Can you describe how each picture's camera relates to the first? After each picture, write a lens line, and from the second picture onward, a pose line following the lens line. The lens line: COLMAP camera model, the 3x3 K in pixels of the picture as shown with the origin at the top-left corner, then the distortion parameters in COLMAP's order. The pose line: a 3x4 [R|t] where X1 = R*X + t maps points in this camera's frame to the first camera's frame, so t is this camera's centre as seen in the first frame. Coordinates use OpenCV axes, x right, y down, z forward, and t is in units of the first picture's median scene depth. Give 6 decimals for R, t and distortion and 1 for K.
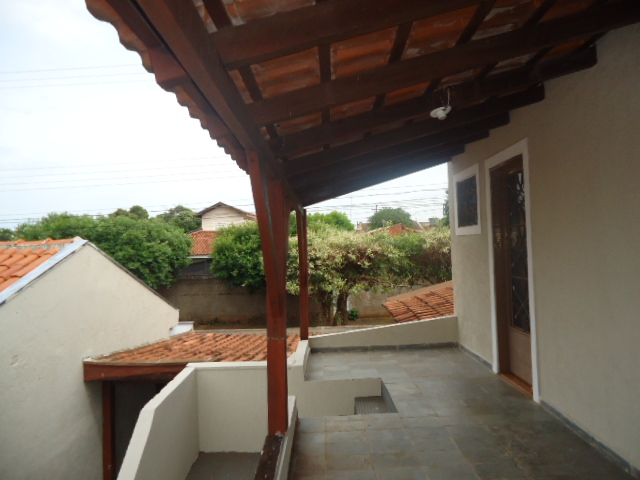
lens RADIAL K [[468.7, 0, 319.7], [0, 468.7, 239.6], [0, 0, 1]] dist [0.003877, 0.007379]
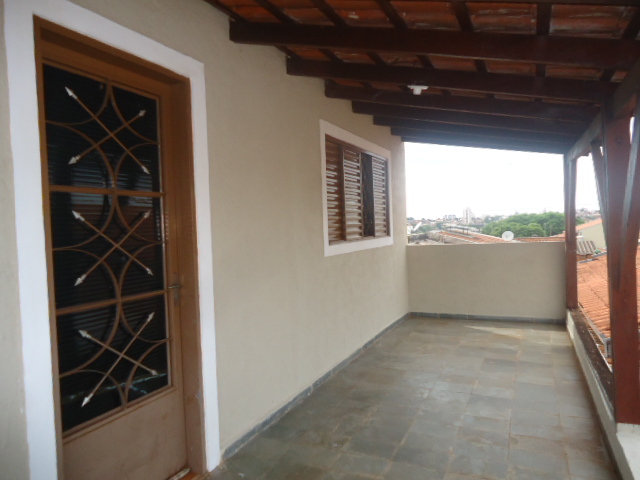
lens RADIAL K [[468.7, 0, 320.9], [0, 468.7, 240.3], [0, 0, 1]] dist [0.003877, 0.007379]
pose [[-0.916225, 0.057600, 0.396502, 0.056668], [0.066743, 0.997727, 0.009289, 0.038224], [-0.395066, 0.034975, -0.917987, 1.865508]]
